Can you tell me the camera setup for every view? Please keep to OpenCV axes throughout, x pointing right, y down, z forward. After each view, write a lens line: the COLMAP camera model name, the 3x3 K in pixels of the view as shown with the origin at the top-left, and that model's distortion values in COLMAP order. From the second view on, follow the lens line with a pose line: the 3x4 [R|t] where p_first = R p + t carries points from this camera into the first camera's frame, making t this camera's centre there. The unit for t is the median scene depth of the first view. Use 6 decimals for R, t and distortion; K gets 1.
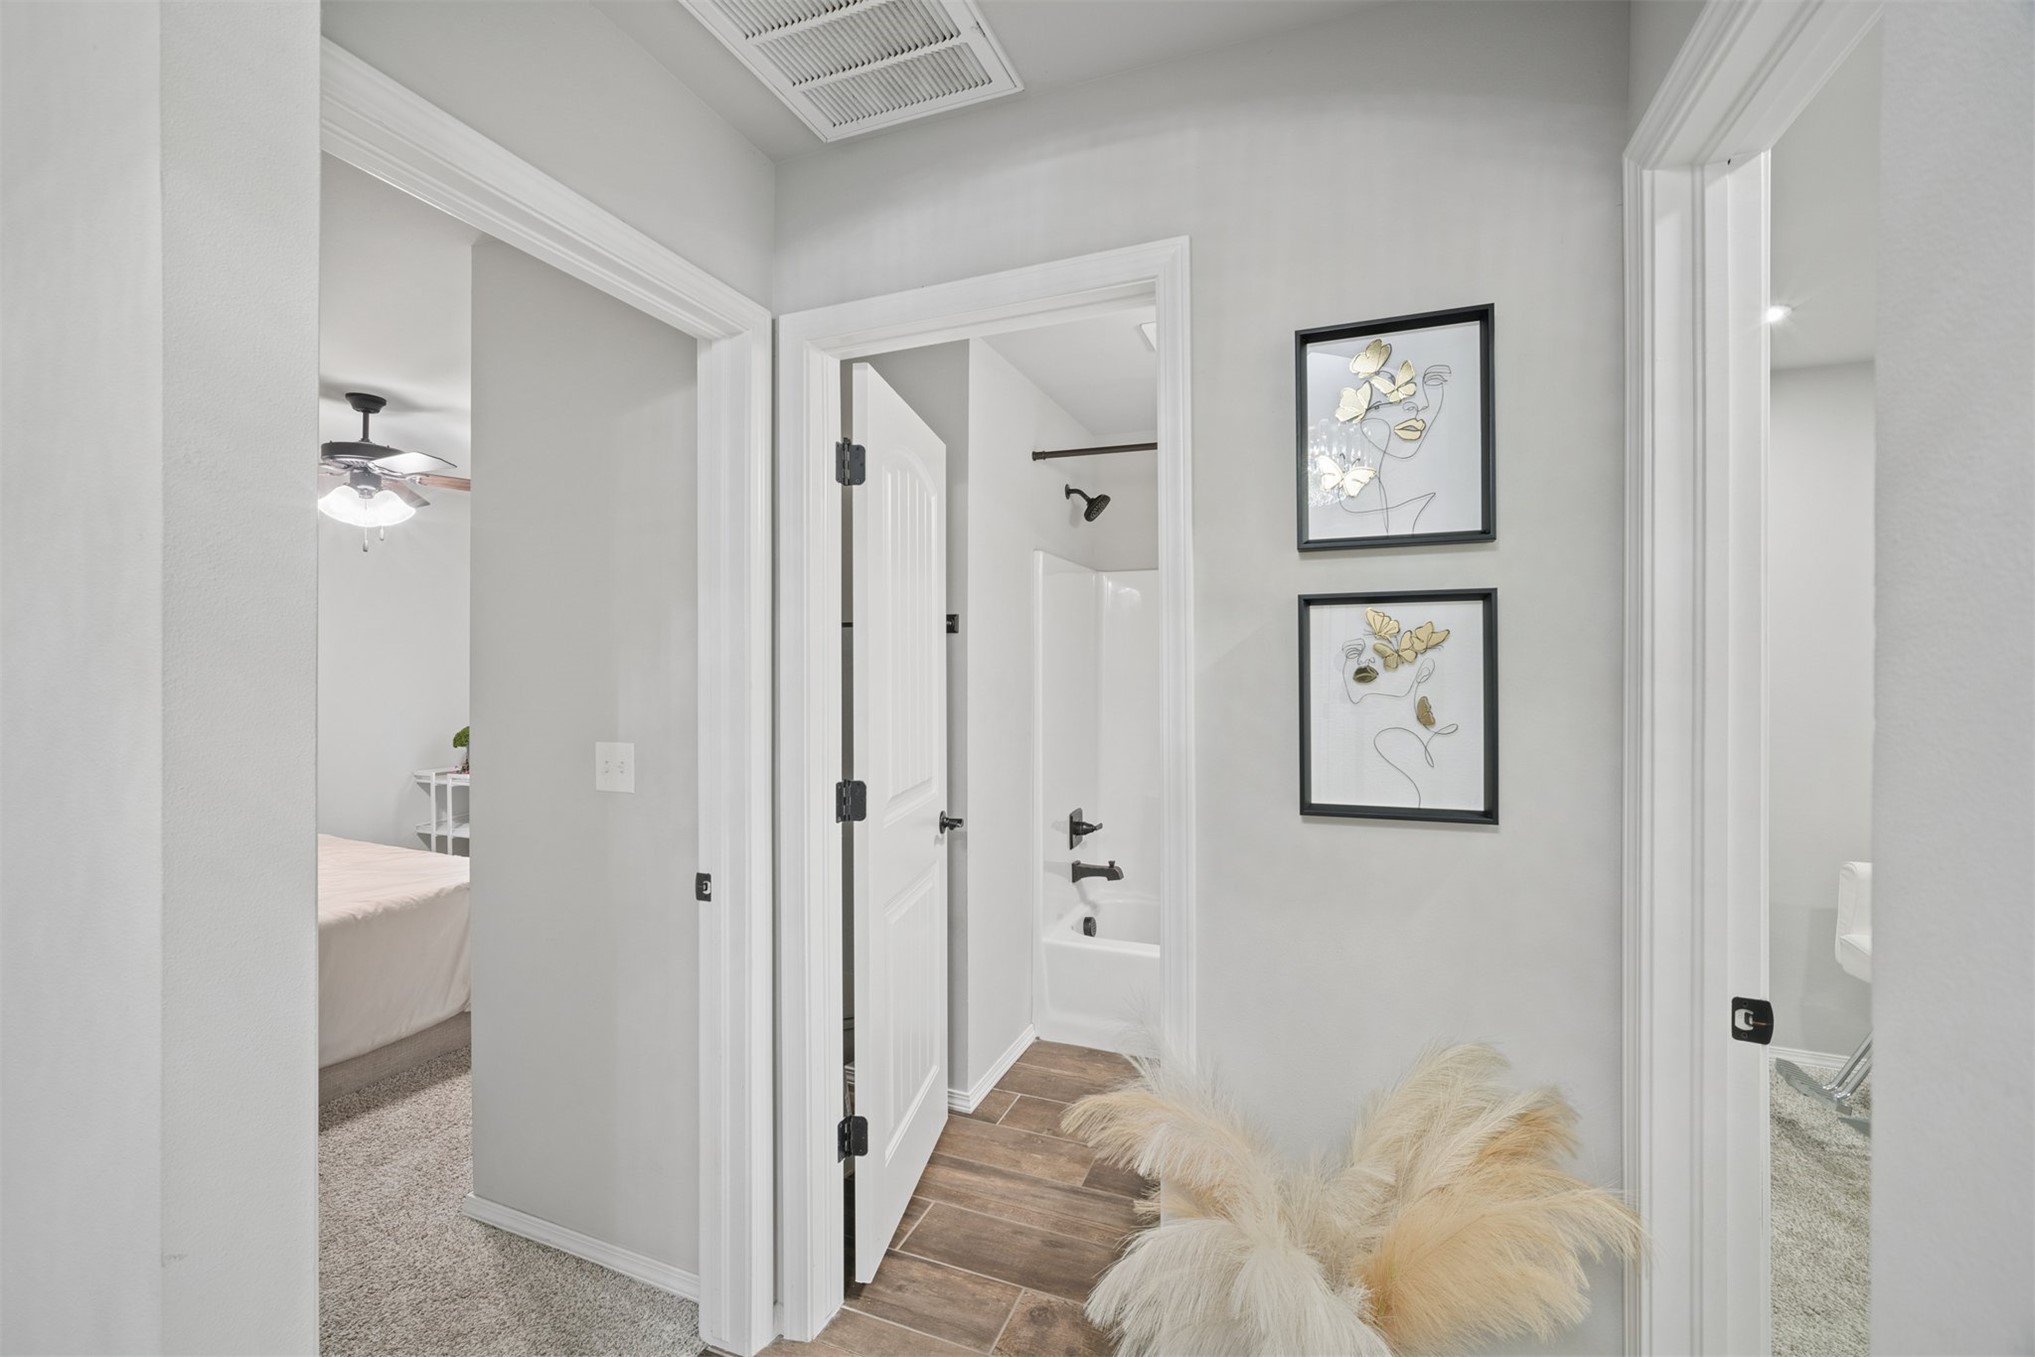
lens RADIAL K [[857.1, 0, 1003.8], [0, 857.1, 669.4], [0, 0, 1]] dist [-0.023362, 0.011615]
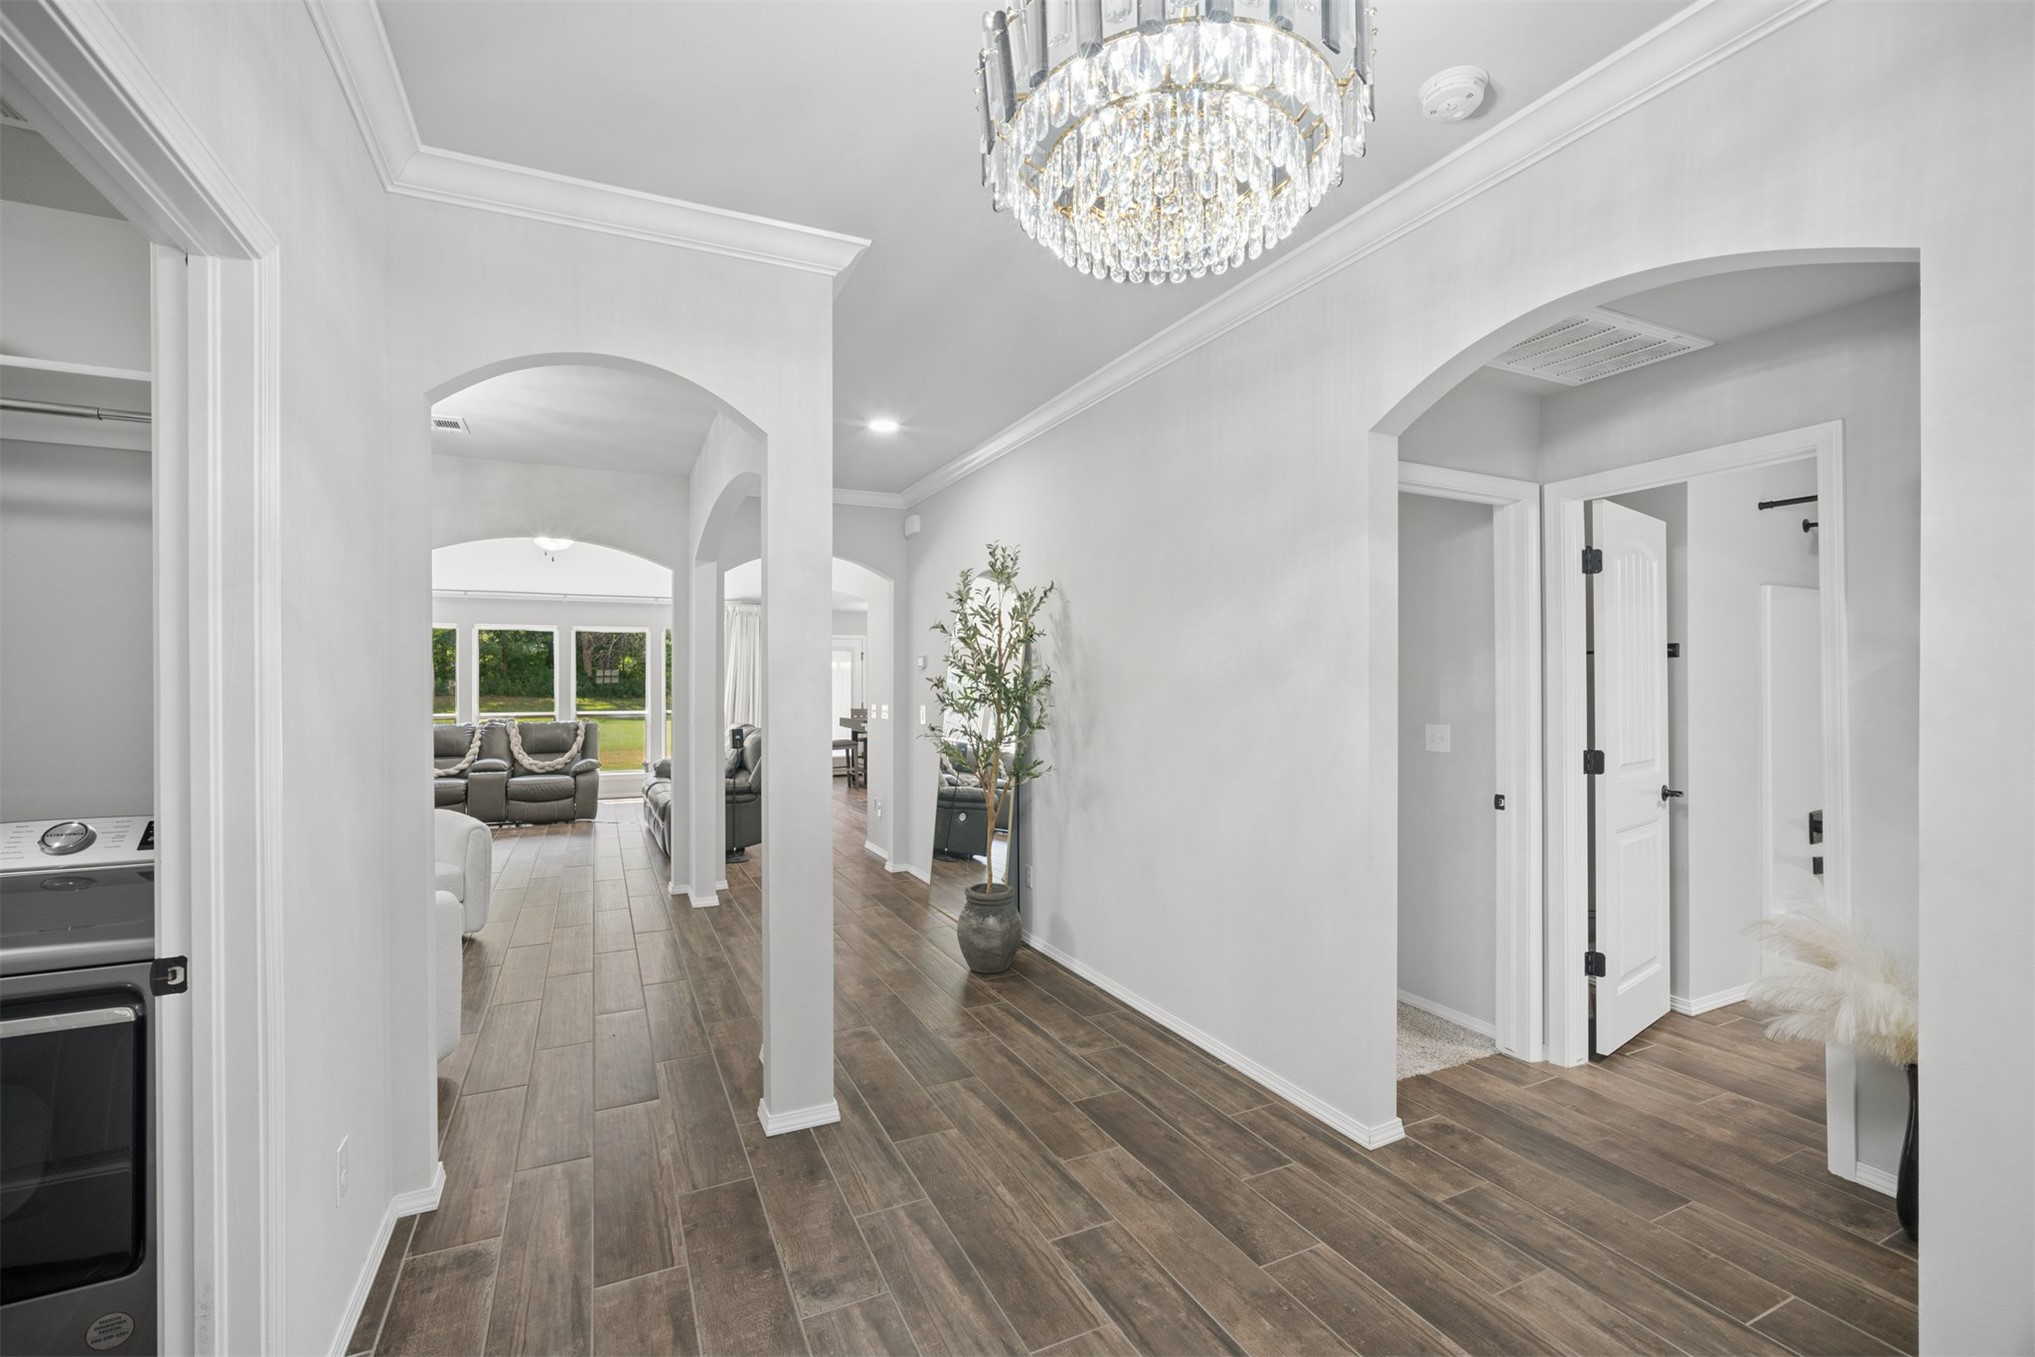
lens RADIAL K [[857.1, 0, 1003.8], [0, 857.1, 669.4], [0, 0, 1]] dist [-0.023362, 0.011615]
pose [[0.734885, -0.006904, -0.678156, 0.102739], [-0.002266, 0.999918, -0.012636, -0.004992], [0.678188, 0.010823, 0.734809, -1.009135]]
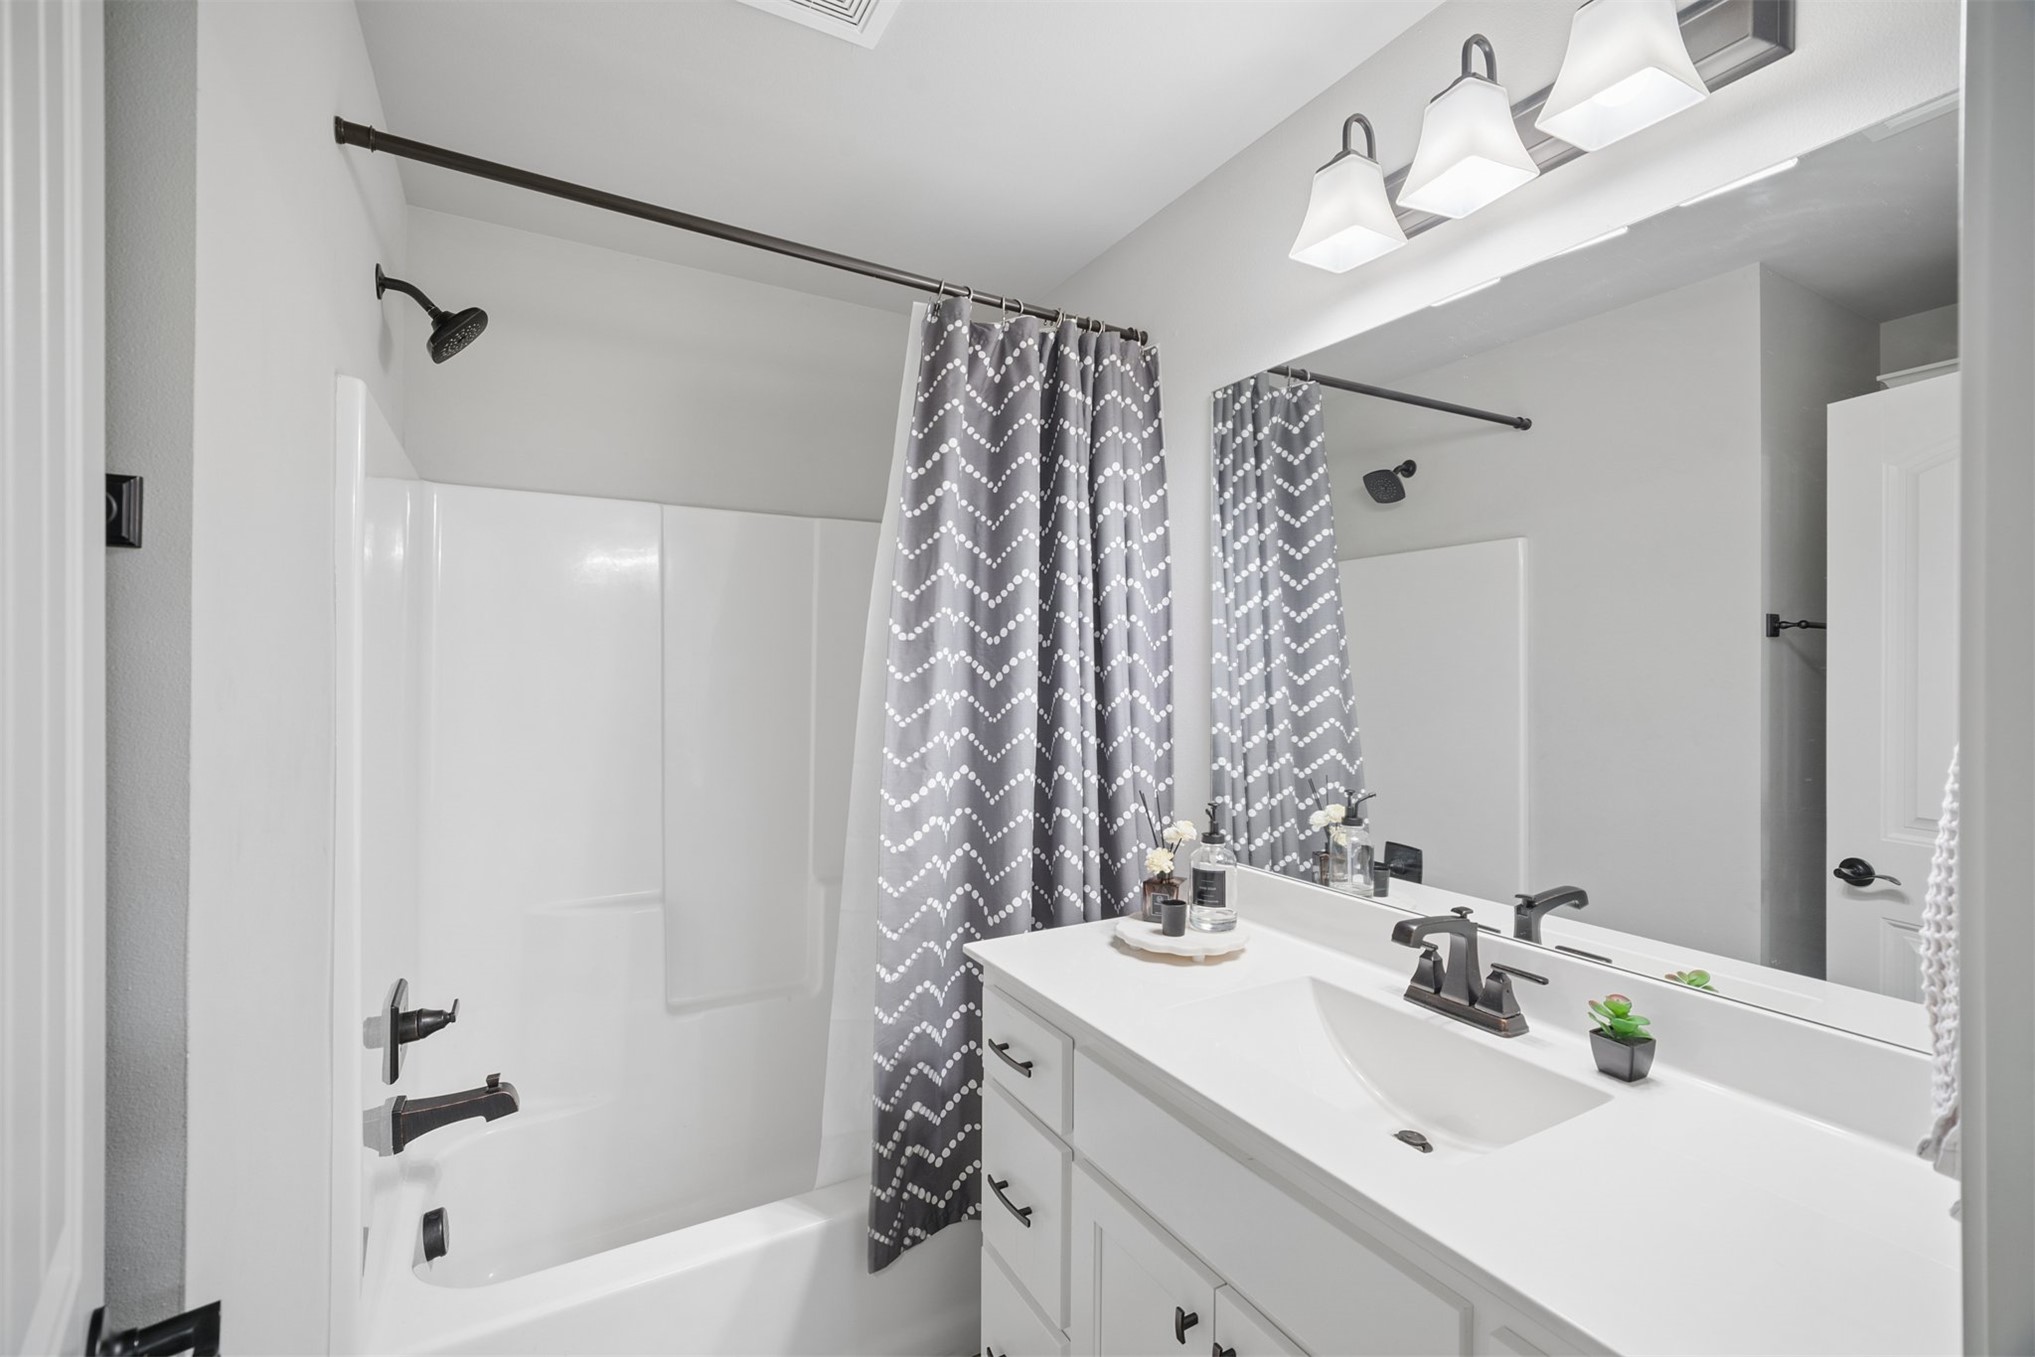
lens RADIAL K [[890.7, 0, 999.0], [0, 890.7, 672.1], [0, 0, 1]] dist [-0.005356, 0.000151]
pose [[0.646253, 0.002597, 0.763119, -0.134331], [0.000141, 0.999994, -0.003522, -0.002631], [-0.763123, 0.002384, 0.646249, 0.872653]]
